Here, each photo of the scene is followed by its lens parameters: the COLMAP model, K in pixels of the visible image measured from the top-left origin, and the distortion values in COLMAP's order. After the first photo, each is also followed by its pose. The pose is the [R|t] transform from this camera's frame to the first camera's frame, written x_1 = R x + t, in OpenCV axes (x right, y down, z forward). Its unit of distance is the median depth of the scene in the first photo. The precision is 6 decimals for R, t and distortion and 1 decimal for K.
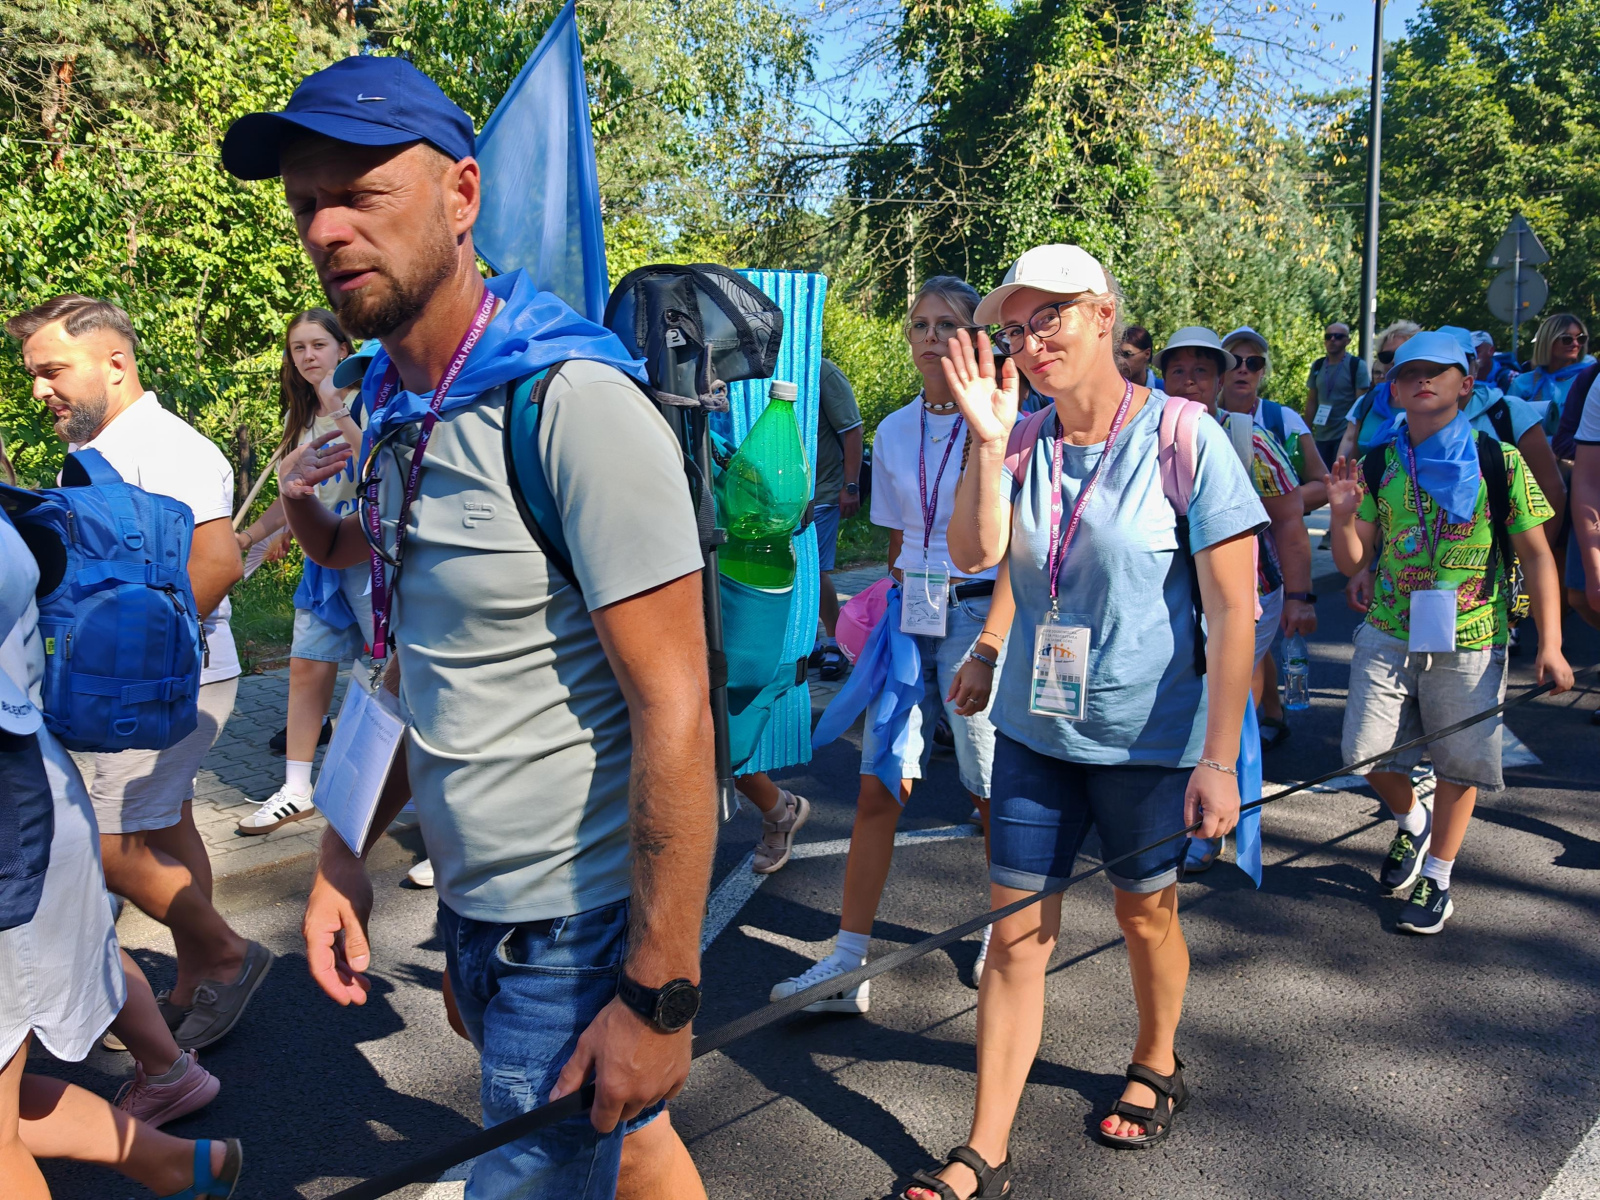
lens RADIAL K [[1309.9, 0, 773.6], [0, 1309.9, 573.4], [0, 0, 1]] dist [-0.056725, 0.063444]
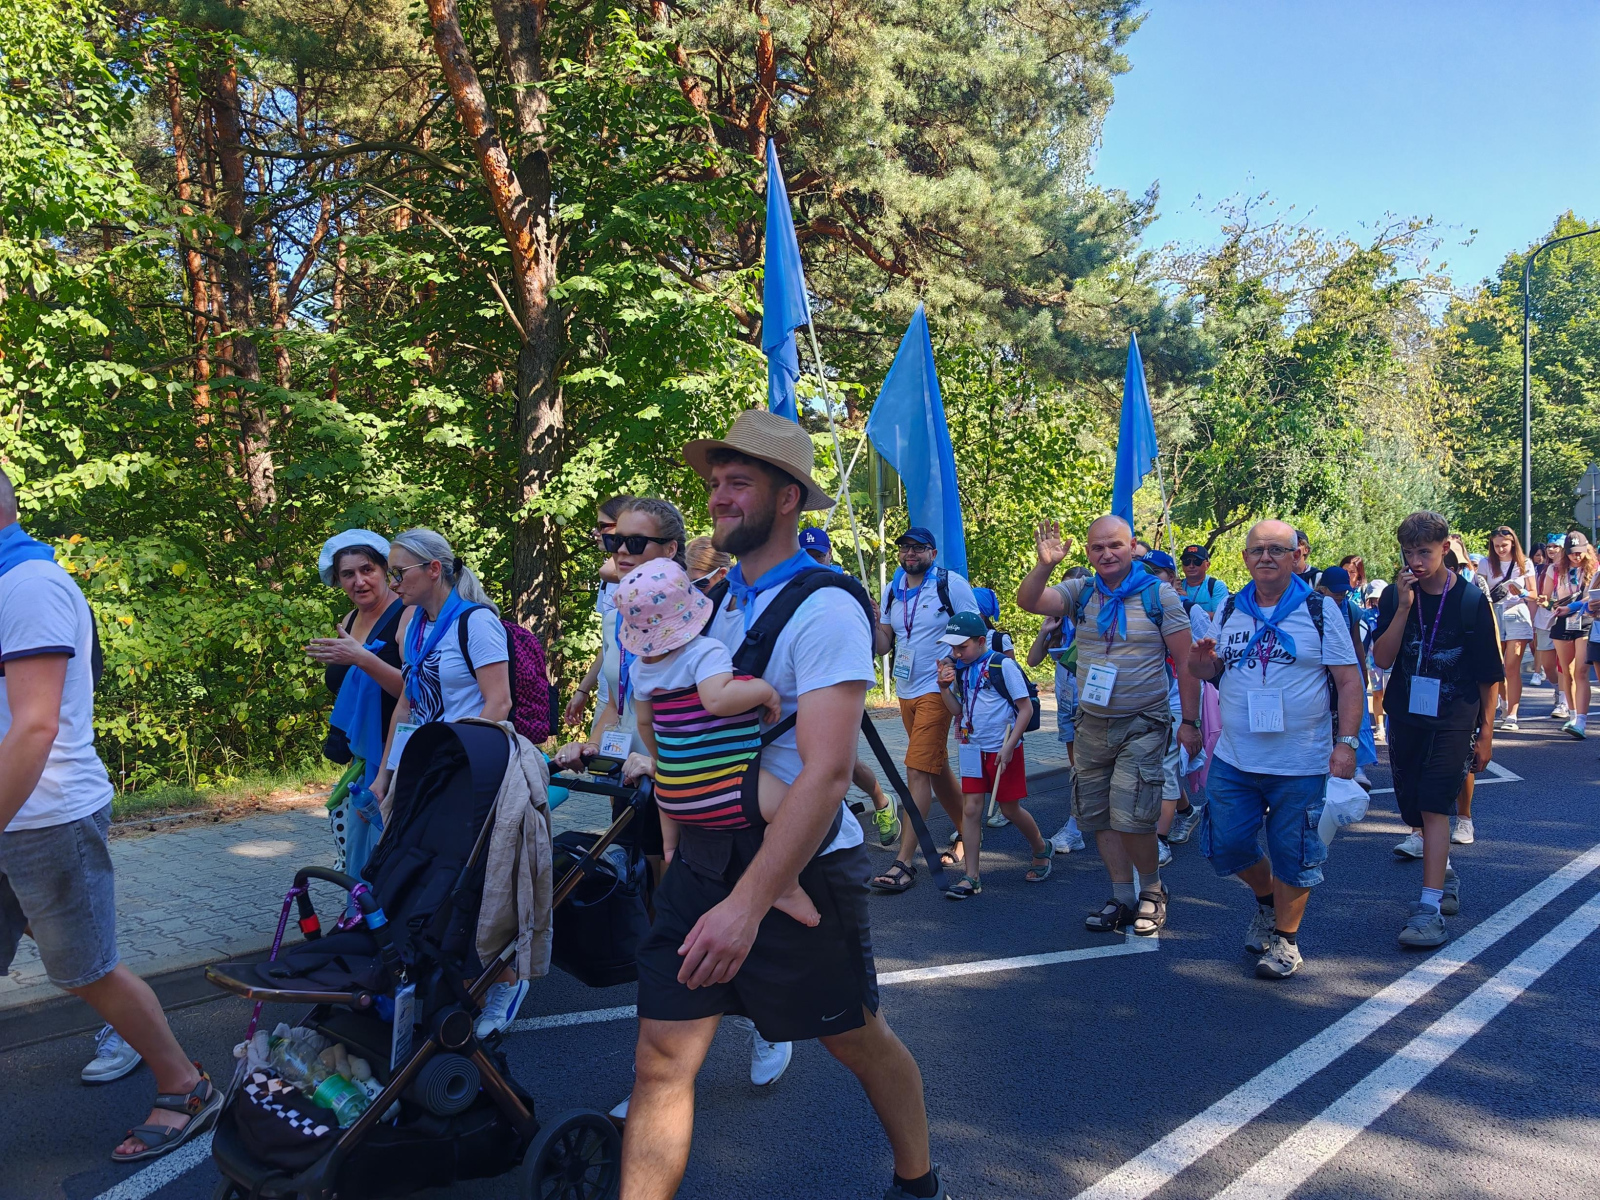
lens RADIAL K [[1259.9, 0, 810.0], [0, 1259.9, 599.9], [0, 0, 1]] dist [-0.001177, -0.006683]
pose [[0.999060, 0.008665, 0.042464, -0.473652], [-0.003555, 0.992894, -0.118951, 0.089460], [-0.043193, 0.118688, 0.991992, -0.518057]]
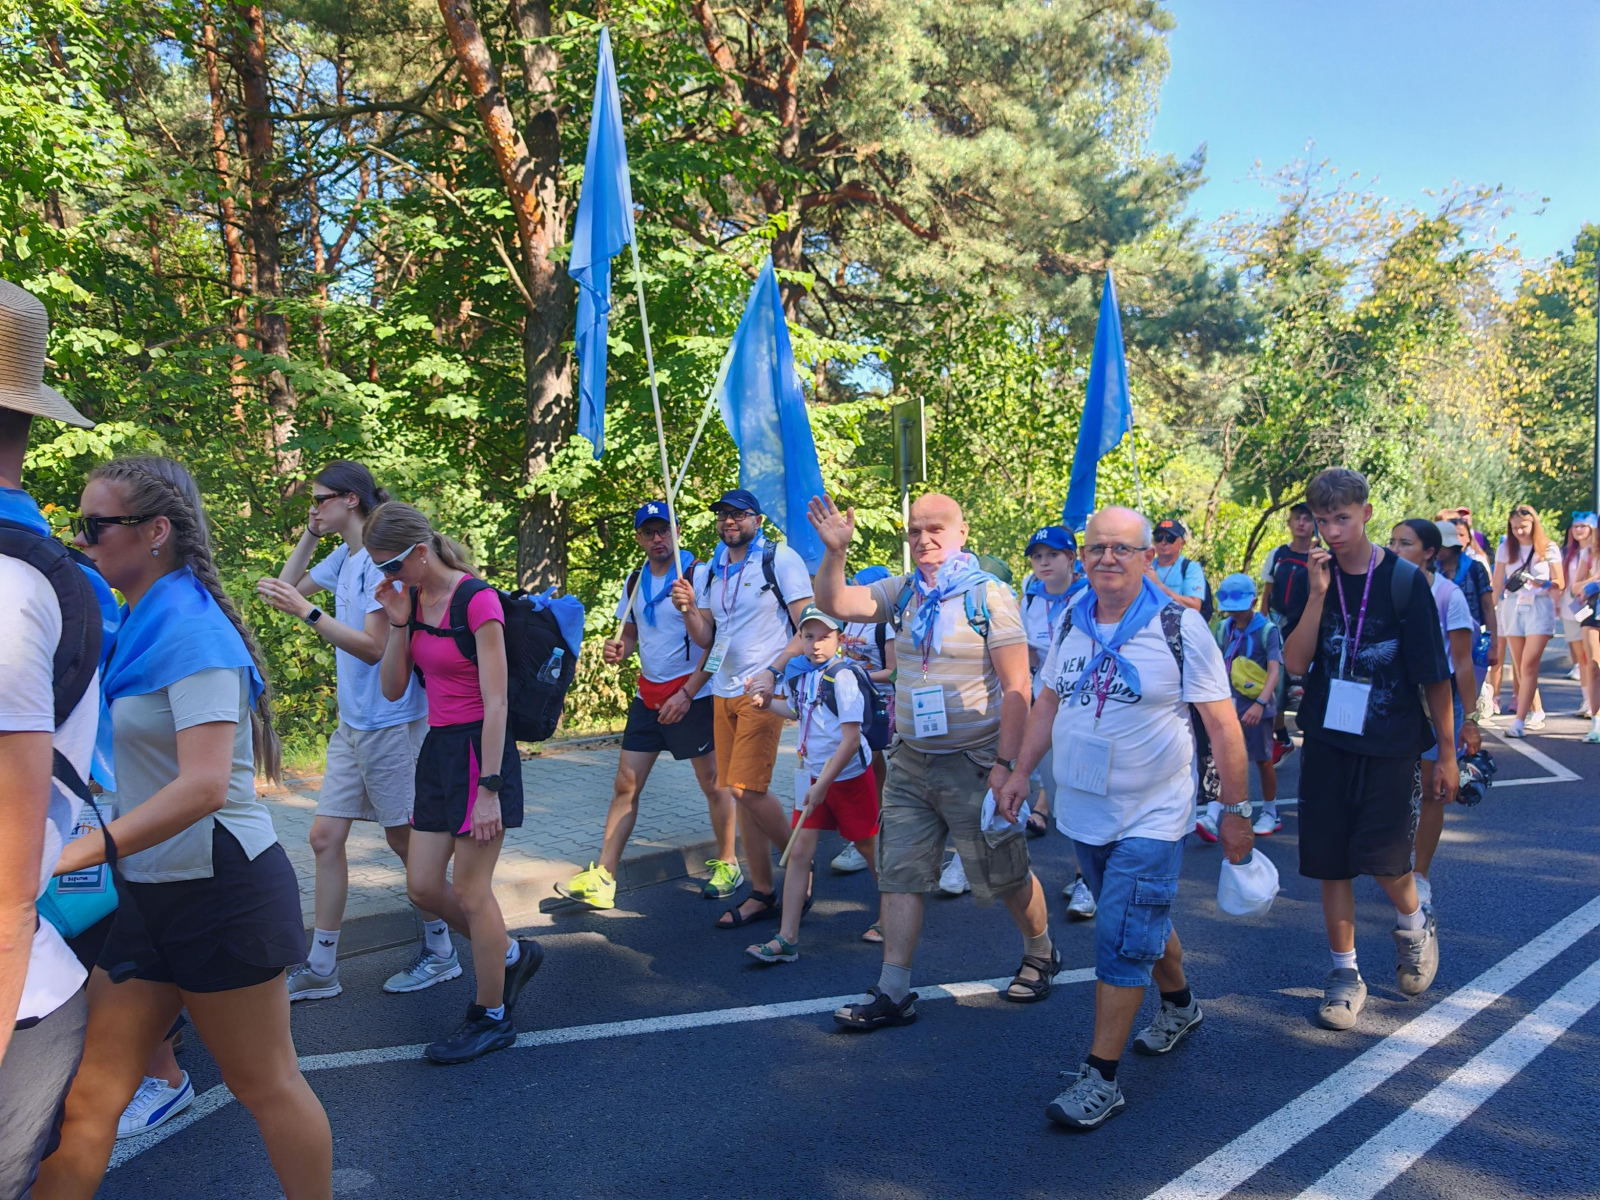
lens RADIAL K [[1271.0, 0, 821.0], [0, 1271.0, 586.6], [0, 0, 1]] dist [-0.014988, 0.013454]
pose [[0.999851, 0.015232, 0.008097, -0.457981], [-0.014235, 0.993663, -0.111498, 0.086284], [-0.009744, 0.111366, 0.993732, -0.499562]]
